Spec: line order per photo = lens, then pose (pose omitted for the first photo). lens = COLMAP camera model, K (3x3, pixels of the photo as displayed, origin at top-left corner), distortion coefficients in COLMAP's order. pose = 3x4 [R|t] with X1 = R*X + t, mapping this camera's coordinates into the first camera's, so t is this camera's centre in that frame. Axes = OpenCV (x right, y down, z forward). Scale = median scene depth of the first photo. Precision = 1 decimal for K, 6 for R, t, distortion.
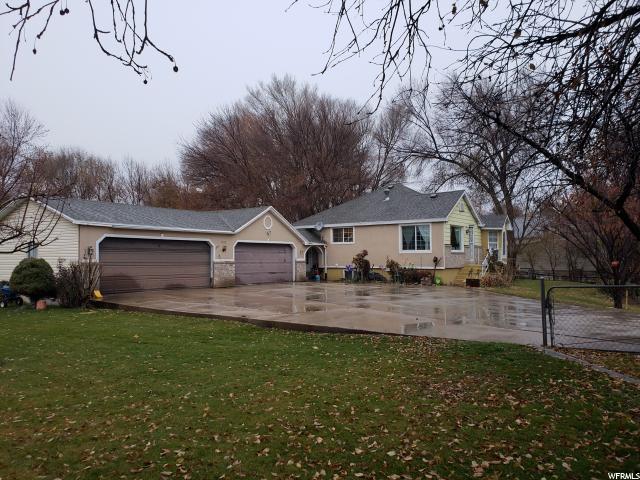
lens RADIAL K [[500.3, 0, 314.6], [0, 500.3, 237.2], [0, 0, 1]] dist [0.064278, -0.053377]
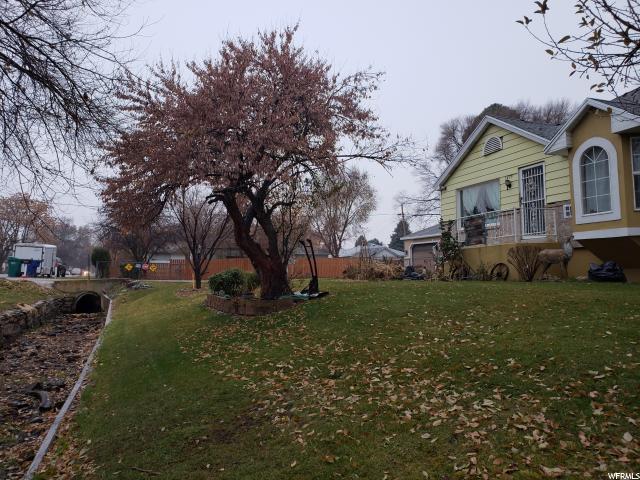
lens RADIAL K [[500.3, 0, 314.6], [0, 500.3, 237.2], [0, 0, 1]] dist [0.064278, -0.053377]
pose [[-0.557768, -0.049971, -0.828491, 1.080857], [0.047909, 0.994583, -0.092243, 0.105106], [0.828613, -0.091143, -0.552352, 1.422992]]
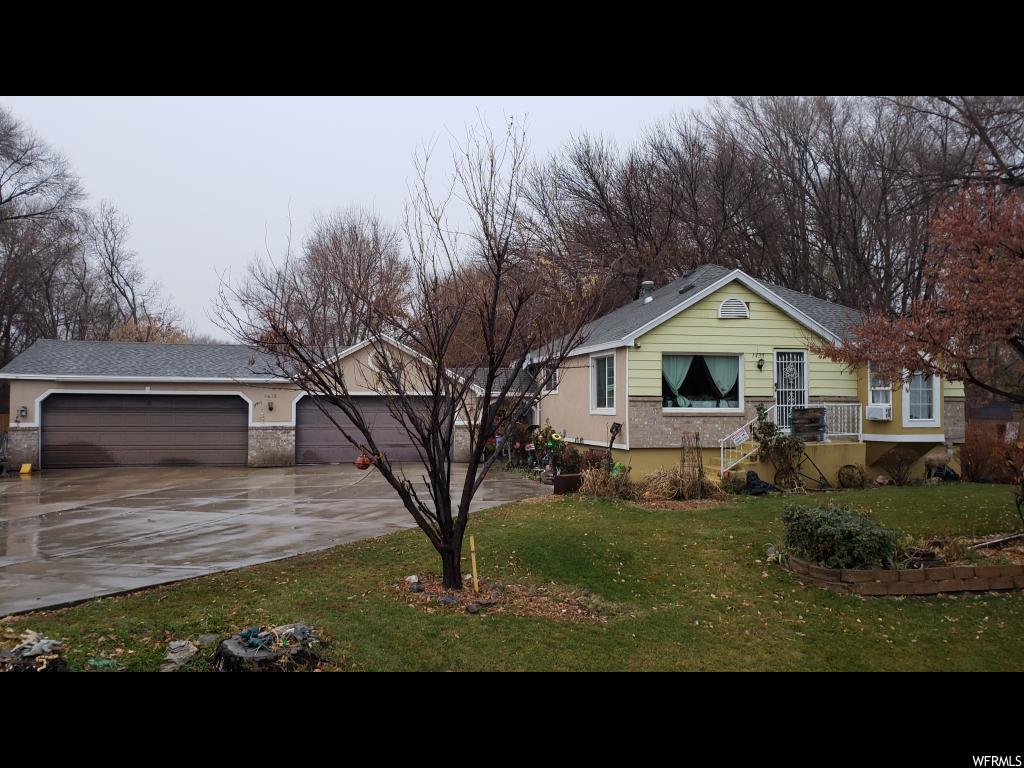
lens RADIAL K [[800.9, 0, 510.5], [0, 800.9, 395.1], [0, 0, 1]] dist [0.012729, 0.012447]
pose [[0.761050, -0.003768, -0.648682, 0.745453], [0.024303, 0.999447, 0.022707, -0.007534], [0.648238, -0.033046, 0.760720, 0.432759]]
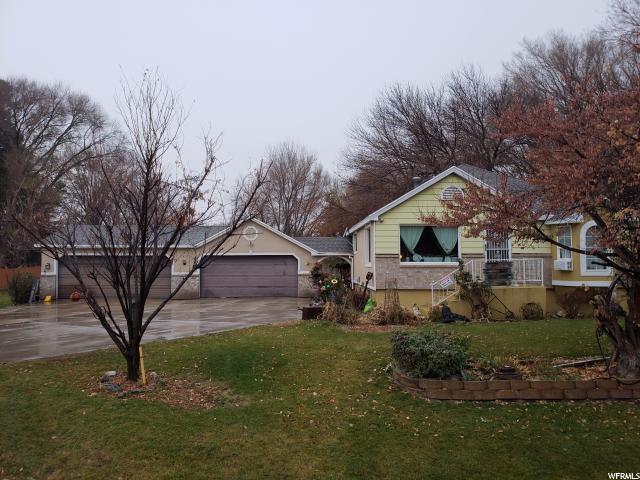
lens RADIAL K [[502.9, 0, 320.0], [0, 502.9, 240.0], [0, 0, 1]] dist [-0.011212, 0.051581]
pose [[0.604366, -0.033503, -0.796002, 0.864723], [0.035821, 0.999248, -0.014860, 0.002001], [0.795901, -0.019532, 0.605112, 0.609744]]
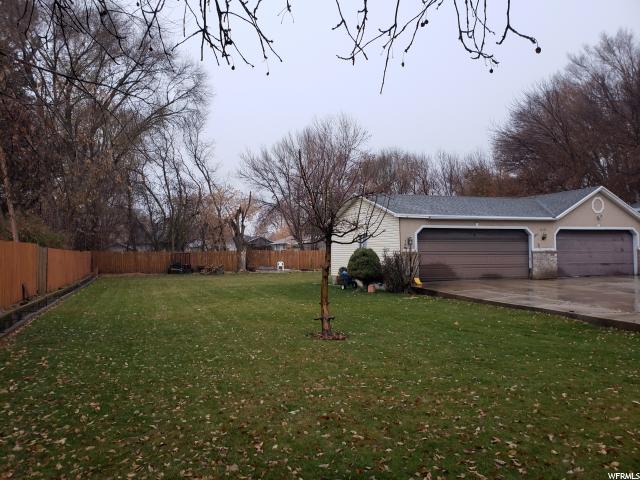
lens RADIAL K [[500.3, 0, 314.6], [0, 500.3, 237.2], [0, 0, 1]] dist [0.064278, -0.053377]
pose [[0.826080, -0.020609, -0.563176, -0.005404], [0.032177, 0.999426, 0.010624, 0.000404], [0.562634, -0.026898, 0.826269, -0.004494]]
